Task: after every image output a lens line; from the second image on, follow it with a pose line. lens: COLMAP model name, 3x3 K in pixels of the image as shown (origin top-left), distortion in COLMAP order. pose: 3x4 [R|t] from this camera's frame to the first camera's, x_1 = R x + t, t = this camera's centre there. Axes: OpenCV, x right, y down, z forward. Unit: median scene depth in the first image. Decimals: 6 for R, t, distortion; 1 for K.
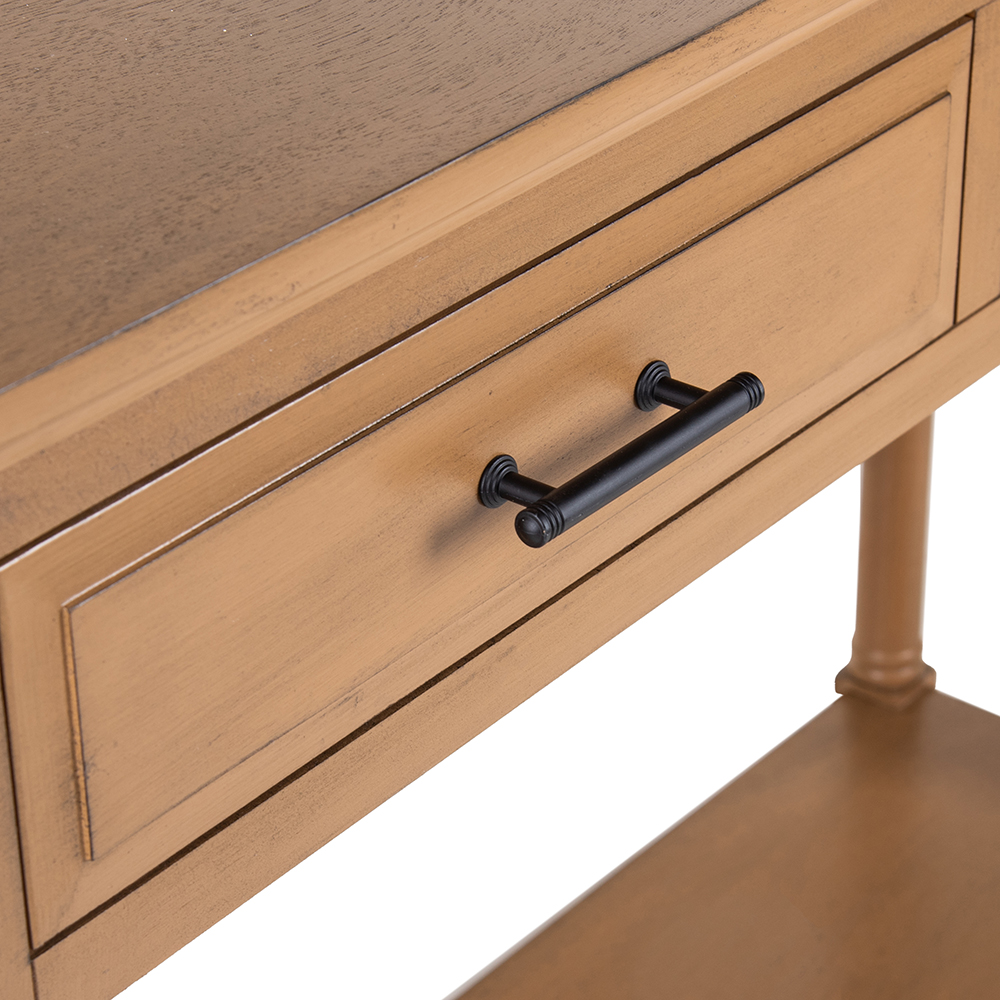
lens RADIAL K [[3325.3, 0, 500.1], [0, 3325.3, 500.7], [0, 0, 1]] dist [0.191716, 0.000000]
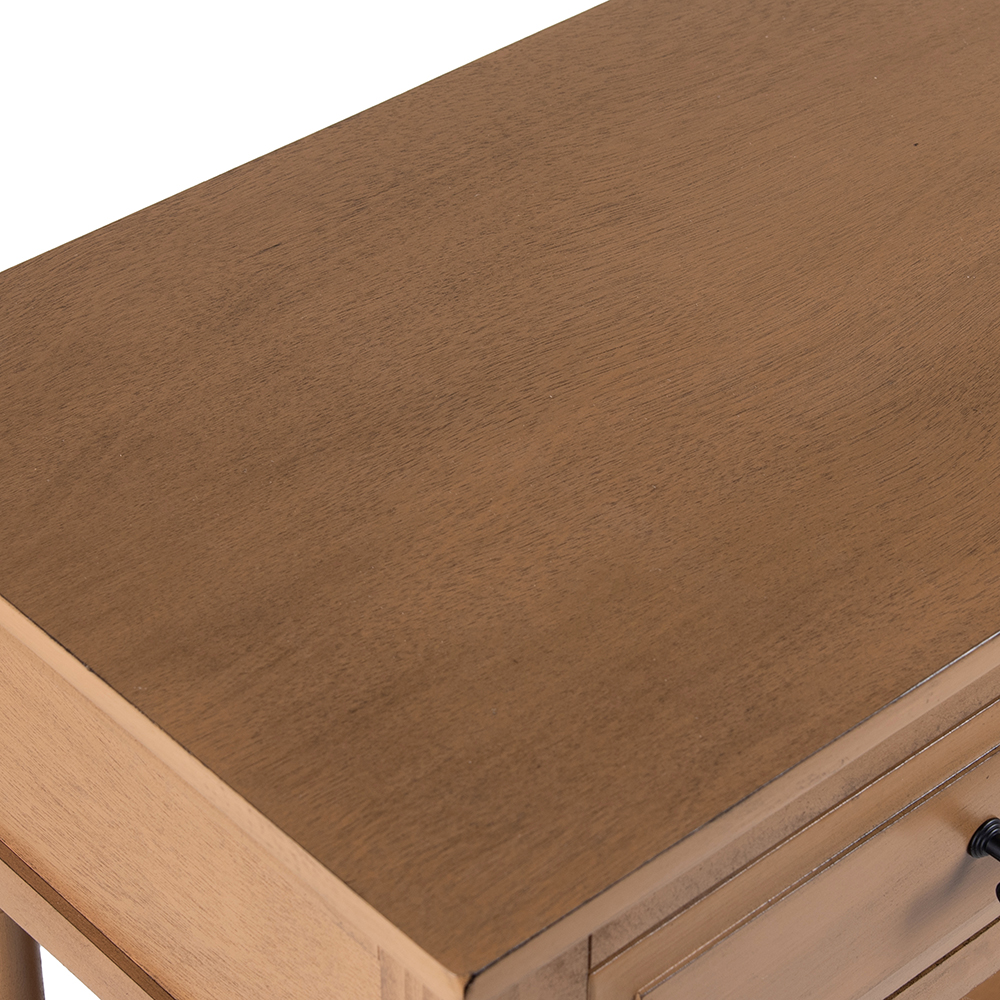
lens RADIAL K [[3096.2, 0, 500.4], [0, 3096.2, 499.4], [0, 0, 1]] dist [0.153062, 0.000000]
pose [[0.983359, 0.114815, -0.140791, -0.034492], [-0.101793, 0.990117, 0.096467, -0.256868], [0.150476, -0.080530, 0.985328, -0.170861]]
